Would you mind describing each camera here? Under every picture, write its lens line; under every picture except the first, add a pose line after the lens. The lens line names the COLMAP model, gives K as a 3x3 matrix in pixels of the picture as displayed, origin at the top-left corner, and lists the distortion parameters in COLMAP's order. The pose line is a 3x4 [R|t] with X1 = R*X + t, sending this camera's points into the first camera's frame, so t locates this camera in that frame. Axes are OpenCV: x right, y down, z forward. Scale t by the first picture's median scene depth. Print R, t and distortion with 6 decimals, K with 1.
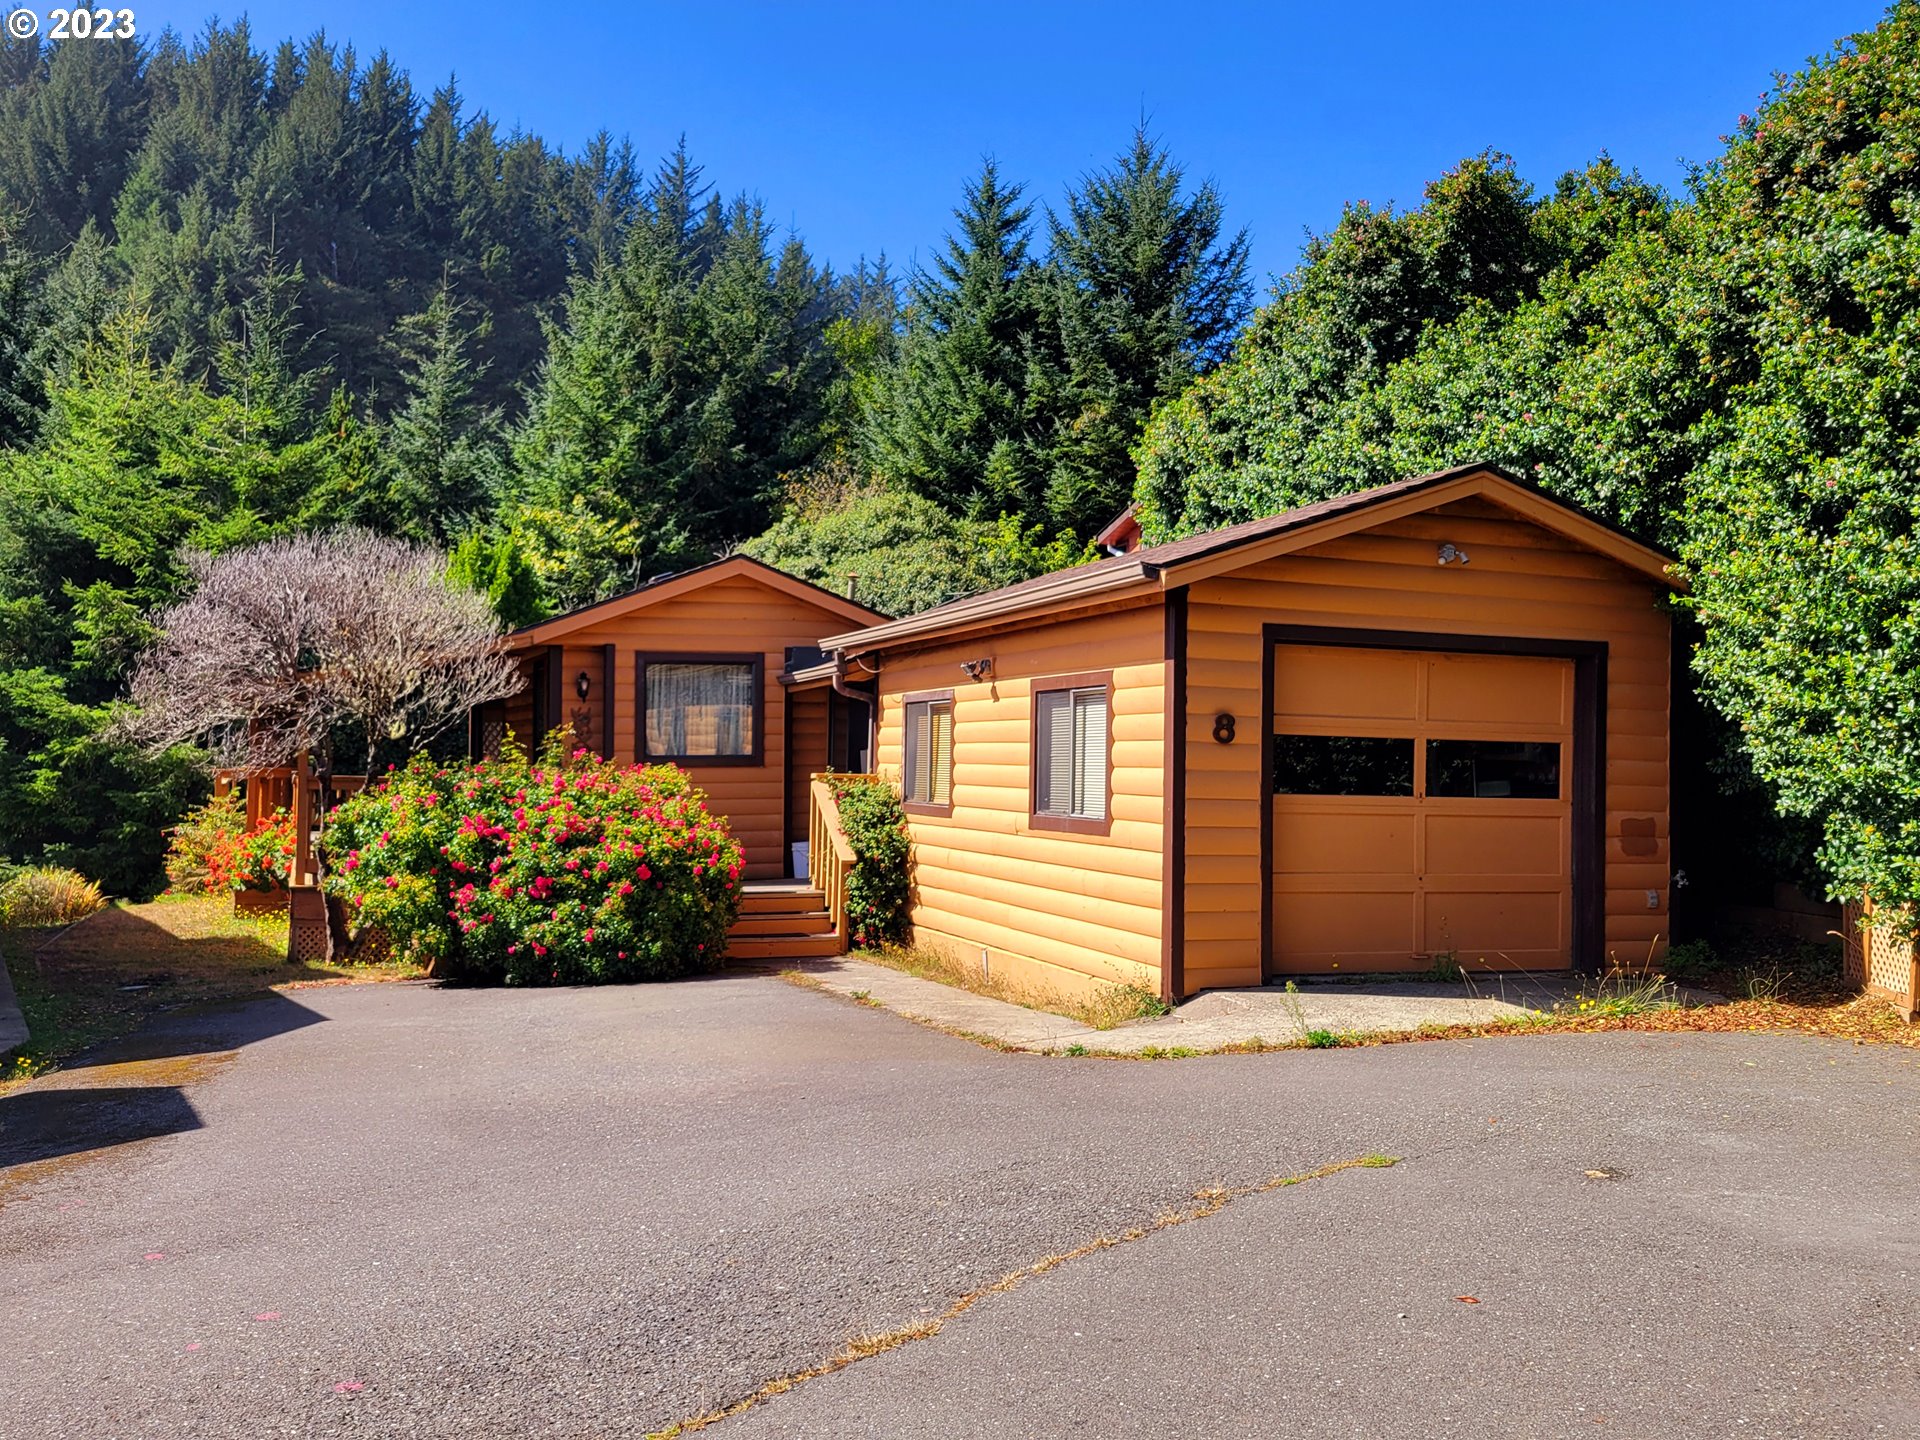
lens RADIAL K [[1695.5, 0, 923.7], [0, 1695.5, 705.1], [0, 0, 1]] dist [0.047935, -0.022293]
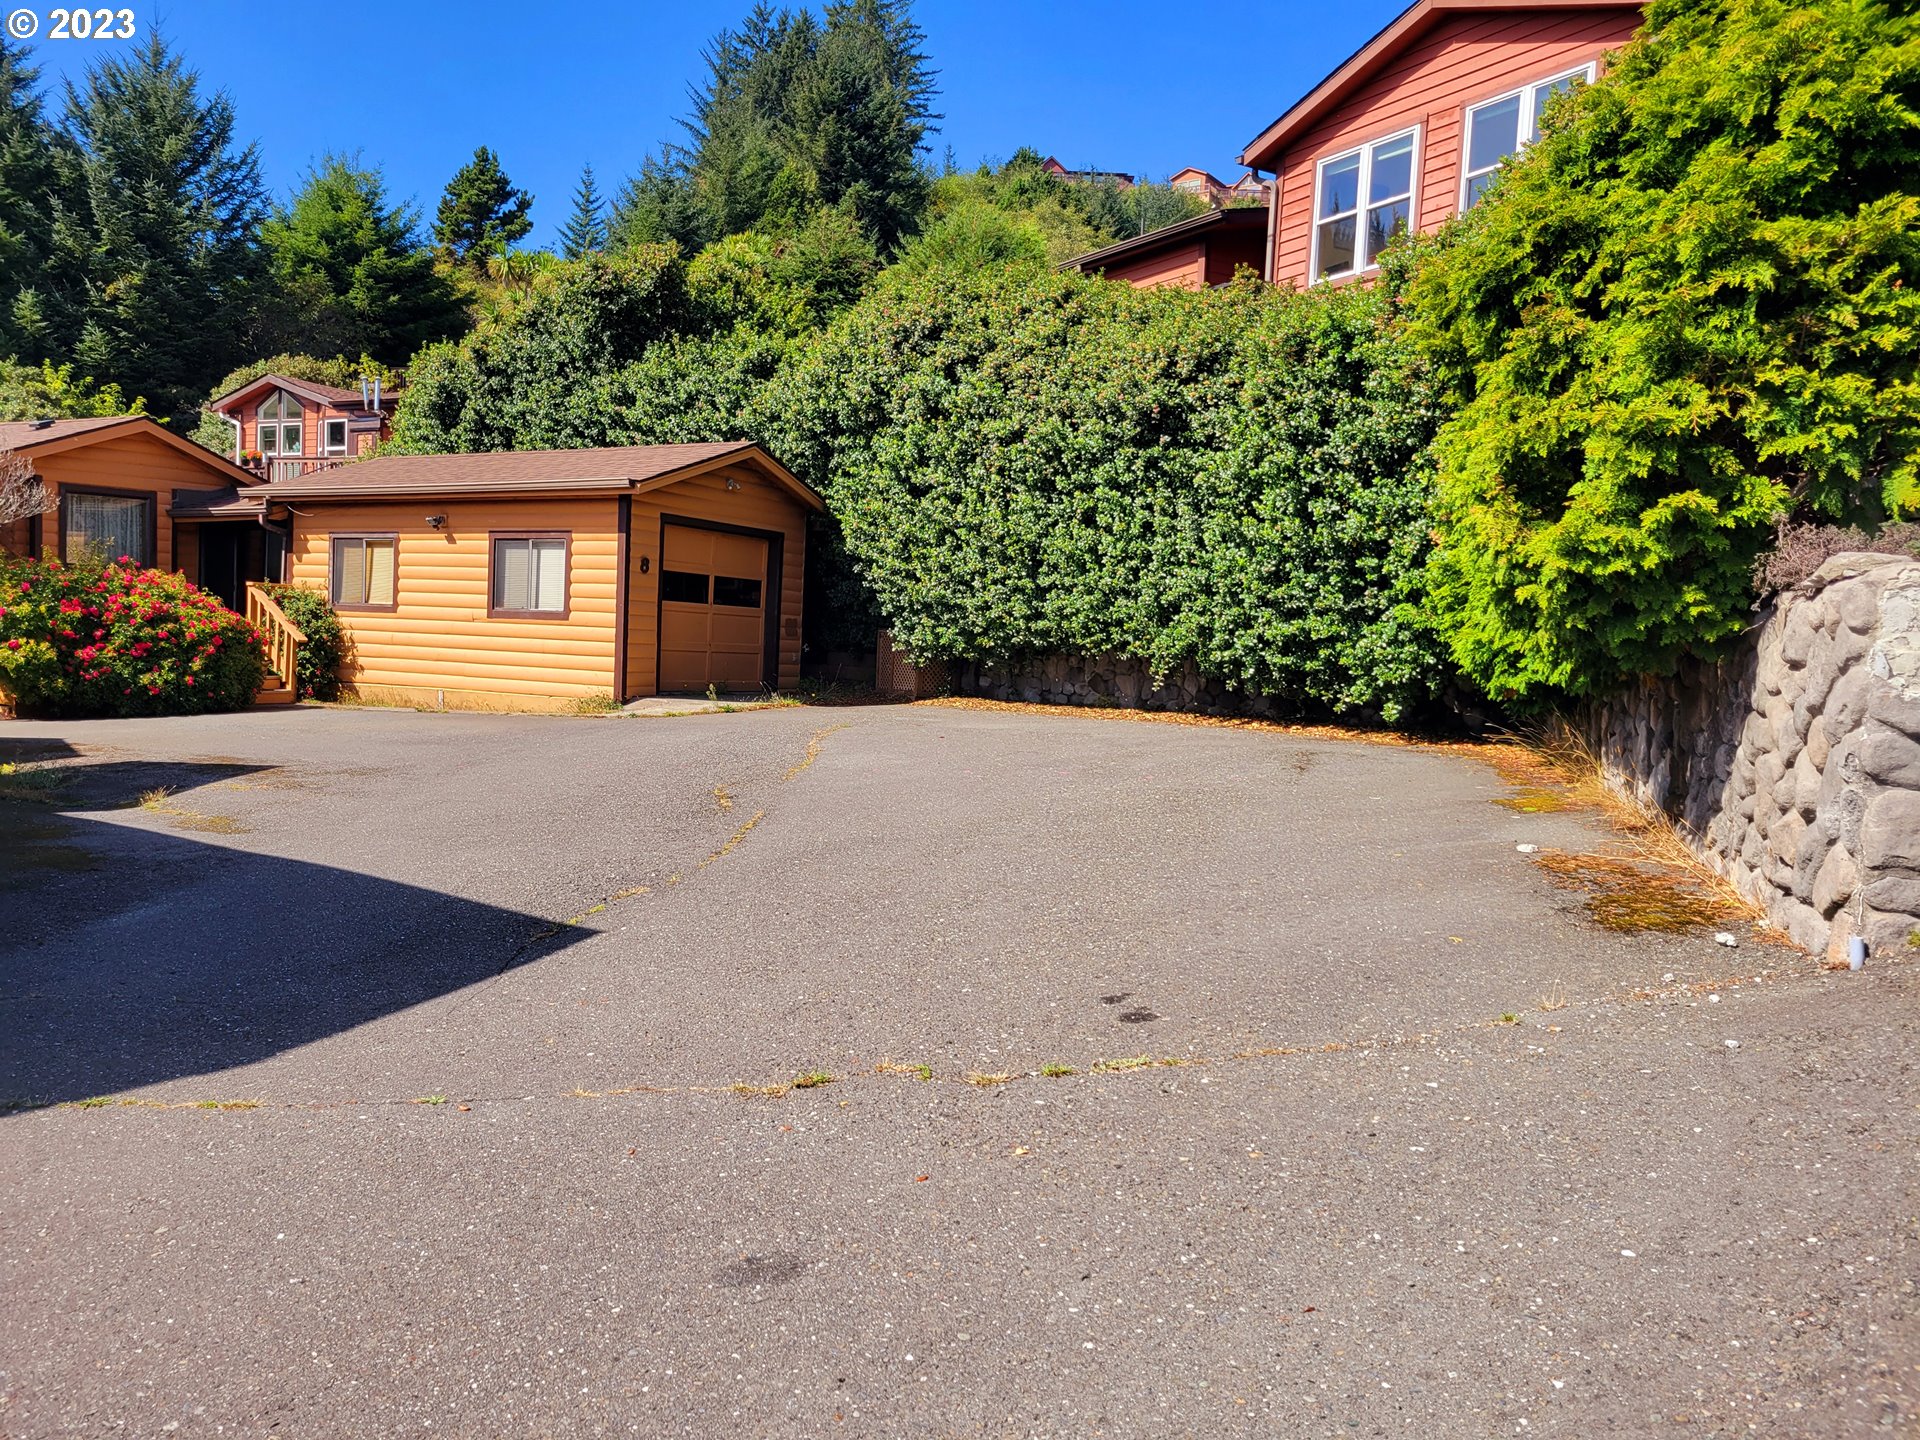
lens RADIAL K [[1424.9, 0, 901.2], [0, 1424.9, 703.5], [0, 0, 1]] dist [0.056375, -0.036708]
pose [[0.761269, -0.012422, 0.648318, -0.441646], [-0.051479, 0.995503, 0.079522, 0.017345], [-0.646390, -0.093912, 0.757206, -0.301546]]
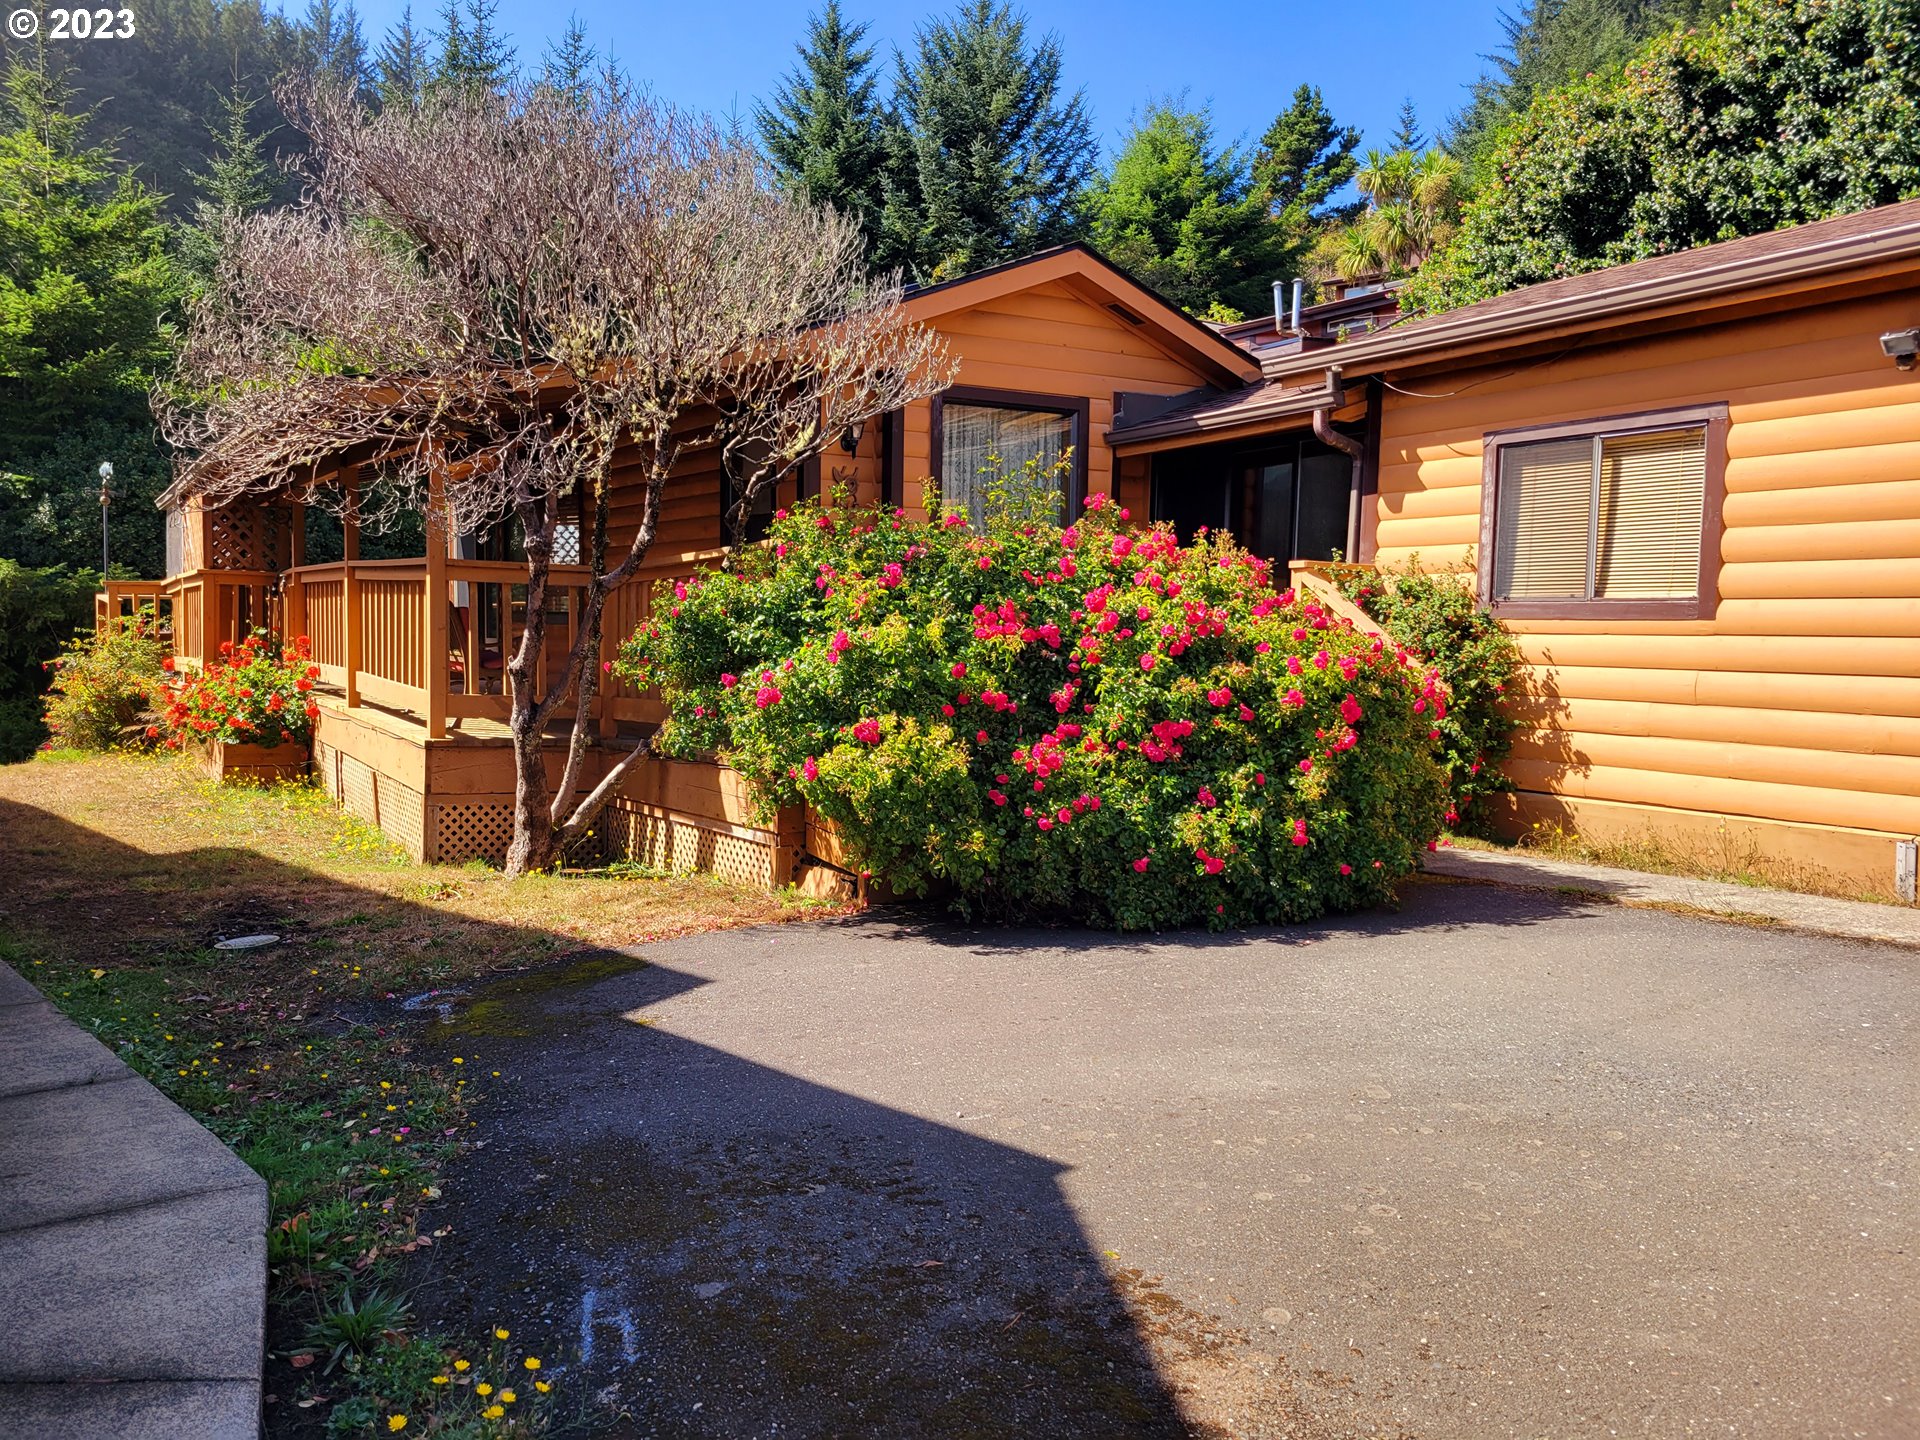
lens RADIAL K [[1424.9, 0, 925.5], [0, 1424.9, 713.4], [0, 0, 1]] dist [0.056375, -0.036708]
pose [[0.976607, -0.006778, 0.214925, -0.323407], [-0.013836, 0.995451, 0.094262, 0.049048], [-0.214586, -0.095030, 0.972071, 0.495673]]
